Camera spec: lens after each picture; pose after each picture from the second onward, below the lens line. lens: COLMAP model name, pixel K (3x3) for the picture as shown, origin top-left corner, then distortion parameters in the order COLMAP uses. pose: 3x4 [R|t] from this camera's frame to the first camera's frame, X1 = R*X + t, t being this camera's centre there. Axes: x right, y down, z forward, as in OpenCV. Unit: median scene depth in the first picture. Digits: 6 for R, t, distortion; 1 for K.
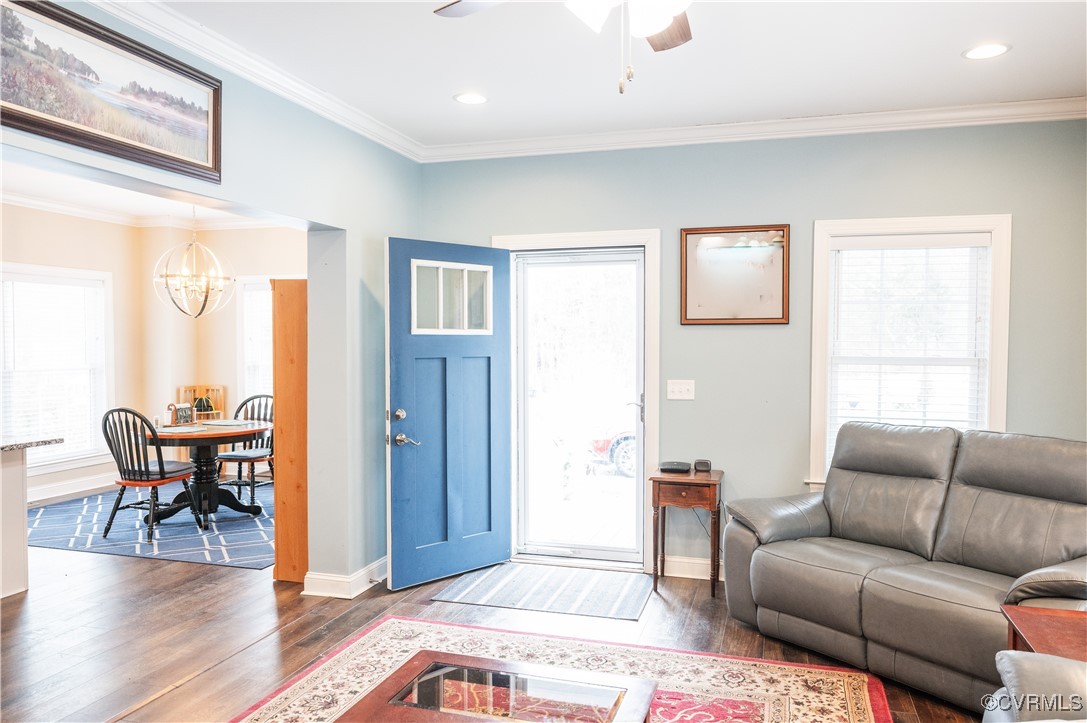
lens RADIAL K [[770.8, 0, 541.7], [0, 770.8, 366.2], [0, 0, 1]] dist [0.007013, 0.007644]
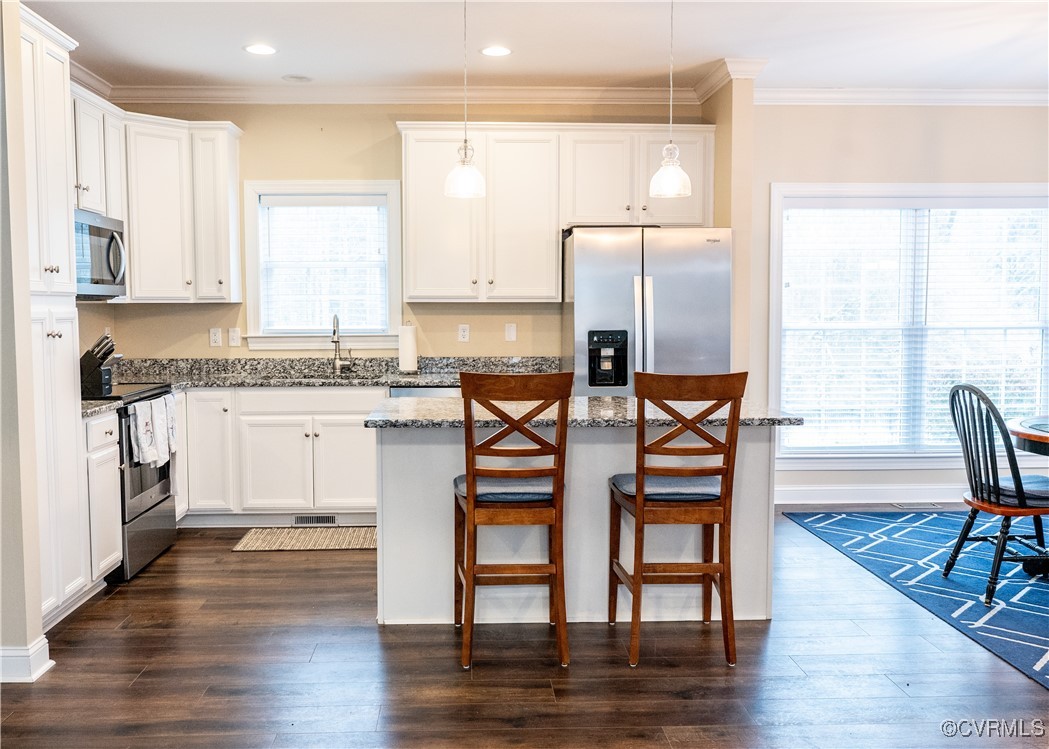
lens RADIAL K [[931.9, 0, 493.4], [0, 931.9, 368.5], [0, 0, 1]] dist [-0.014056, -0.002936]
pose [[0.321425, 0.060716, -0.944986, 0.054450], [-0.025667, 0.998134, 0.055401, 0.007918], [0.946587, 0.006447, 0.322384, 0.367082]]
